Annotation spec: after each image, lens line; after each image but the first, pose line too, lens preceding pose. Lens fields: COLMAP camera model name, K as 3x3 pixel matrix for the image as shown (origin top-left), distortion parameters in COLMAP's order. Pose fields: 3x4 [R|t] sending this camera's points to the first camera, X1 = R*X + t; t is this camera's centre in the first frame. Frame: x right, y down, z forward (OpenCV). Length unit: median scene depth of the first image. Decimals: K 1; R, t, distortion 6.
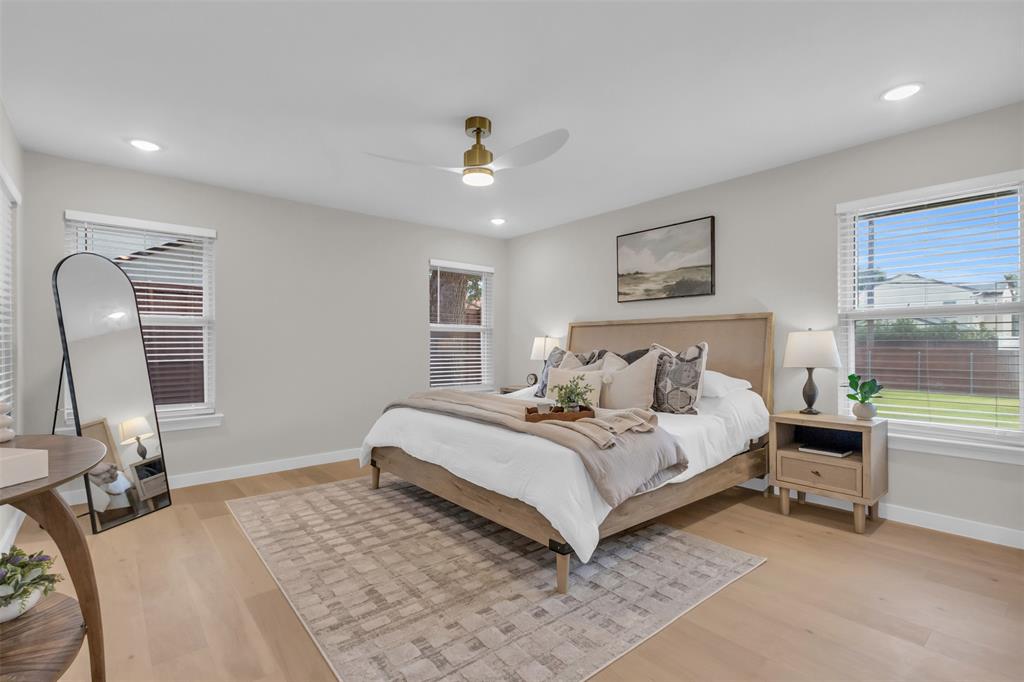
lens RADIAL K [[475.3, 0, 506.1], [0, 475.3, 343.8], [0, 0, 1]] dist [0.019442, -0.002225]
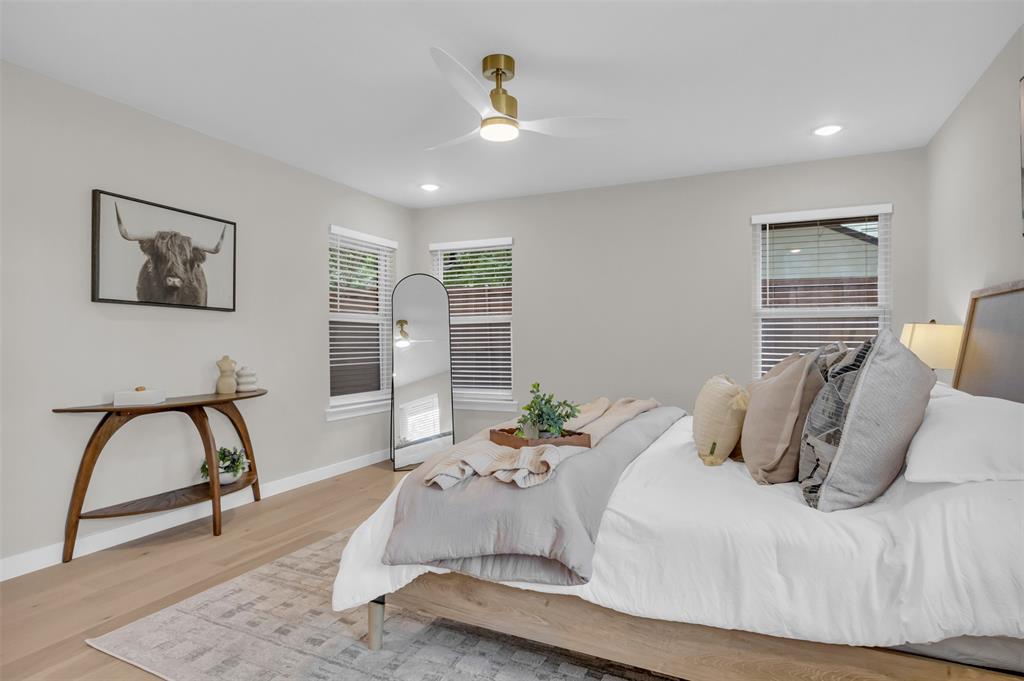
lens RADIAL K [[546.8, 0, 510.6], [0, 546.8, 342.8], [0, 0, 1]] dist [-0.000872, 0.001621]
pose [[0.432522, 0.002928, -0.901619, 0.696960], [0.004624, 0.999974, 0.005466, 0.004054], [0.901611, -0.006534, 0.432497, 0.545400]]
